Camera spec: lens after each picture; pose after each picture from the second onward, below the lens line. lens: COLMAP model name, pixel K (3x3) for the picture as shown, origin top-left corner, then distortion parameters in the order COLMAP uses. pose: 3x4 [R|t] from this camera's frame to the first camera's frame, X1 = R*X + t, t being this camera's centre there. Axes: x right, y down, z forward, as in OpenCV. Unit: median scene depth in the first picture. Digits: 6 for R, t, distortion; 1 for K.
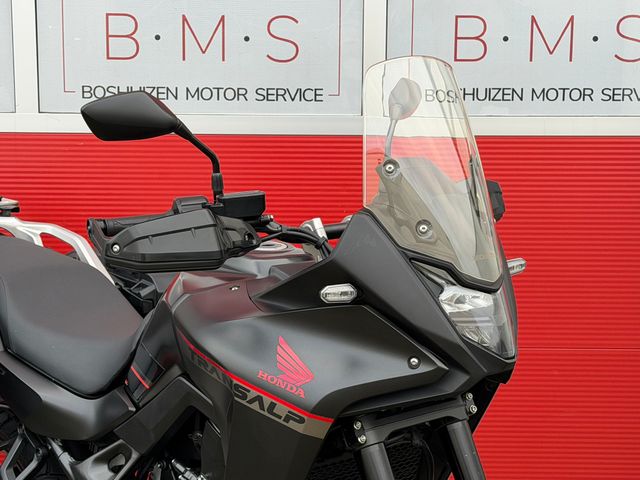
lens RADIAL K [[1379.4, 0, 329.7], [0, 1379.4, 249.5], [0, 0, 1]] dist [0.143622, 0.000000]
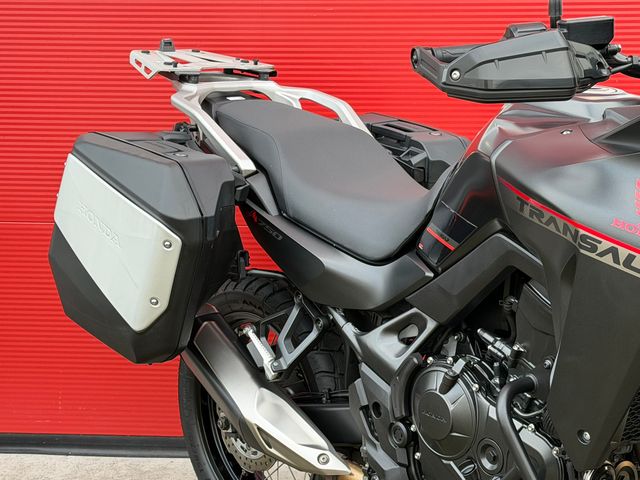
lens RADIAL K [[1379.4, 0, 317.4], [0, 1379.4, 249.4], [0, 0, 1]] dist [0.143622, 0.000000]
pose [[0.993620, 0.013578, -0.111958, -0.118866], [-0.007846, 0.998644, 0.051473, 0.054672], [0.112506, -0.050266, 0.992379, 0.095510]]
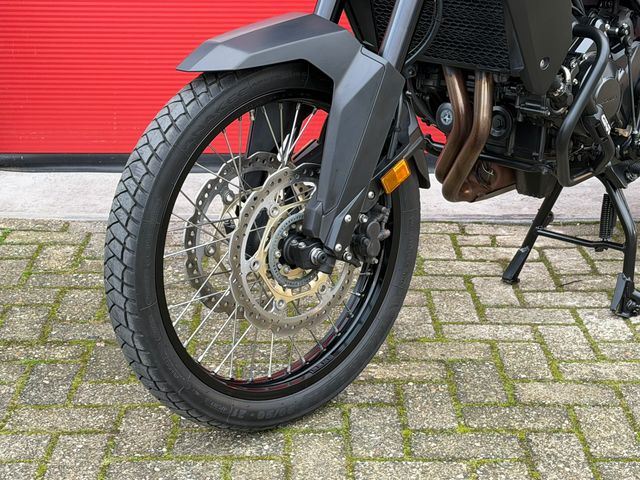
lens RADIAL K [[1379.4, 0, 331.7], [0, 1379.4, 240.9], [0, 0, 1]] dist [0.143622, 0.000000]
pose [[0.999994, -0.002285, -0.002586, -0.305719], [0.002711, 0.983884, 0.178785, 0.148056], [0.002136, -0.178791, 0.983885, -0.025939]]
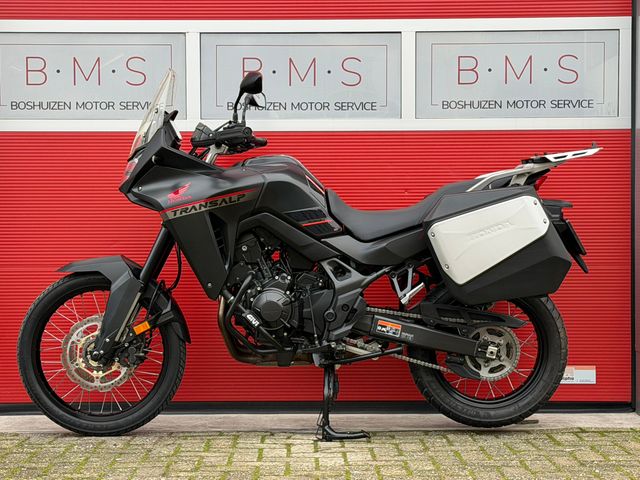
lens RADIAL K [[1379.4, 0, 323.9], [0, 1379.4, 239.1], [0, 0, 1]] dist [0.143622, 0.000000]
pose [[0.699759, 0.017726, -0.714159, 1.418934], [-0.086275, 0.994472, -0.059852, 0.239527], [0.709150, 0.103497, 0.697420, -0.380685]]
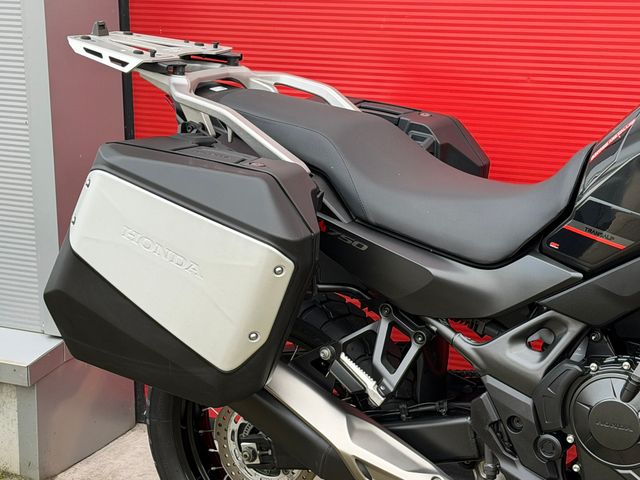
lens RADIAL K [[1379.4, 0, 321.7], [0, 1379.4, 242.4], [0, 0, 1]] dist [0.143622, 0.000000]
pose [[0.958974, -0.082034, 0.271366, -0.543790], [0.055346, 0.992974, 0.104593, -0.003030], [-0.278040, -0.085283, 0.956776, 0.237285]]
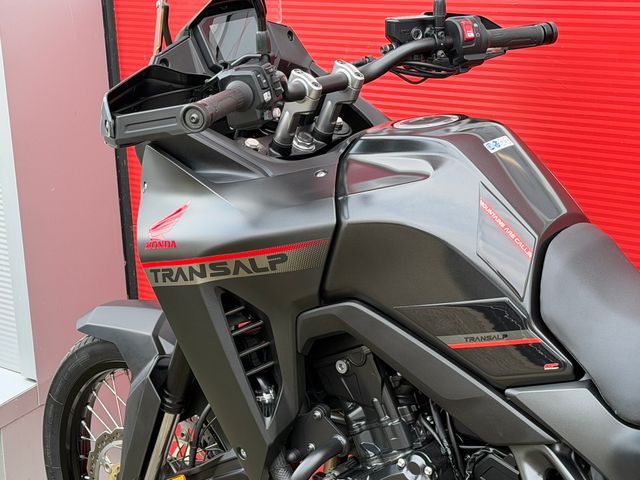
lens RADIAL K [[1379.4, 0, 320.1], [0, 1379.4, 239.3], [0, 0, 1]] dist [0.143622, 0.000000]
pose [[0.066754, 0.274180, -0.959359, 0.601709], [-0.066049, 0.960609, 0.269941, -0.150955], [0.995581, 0.045345, 0.082234, 0.907335]]
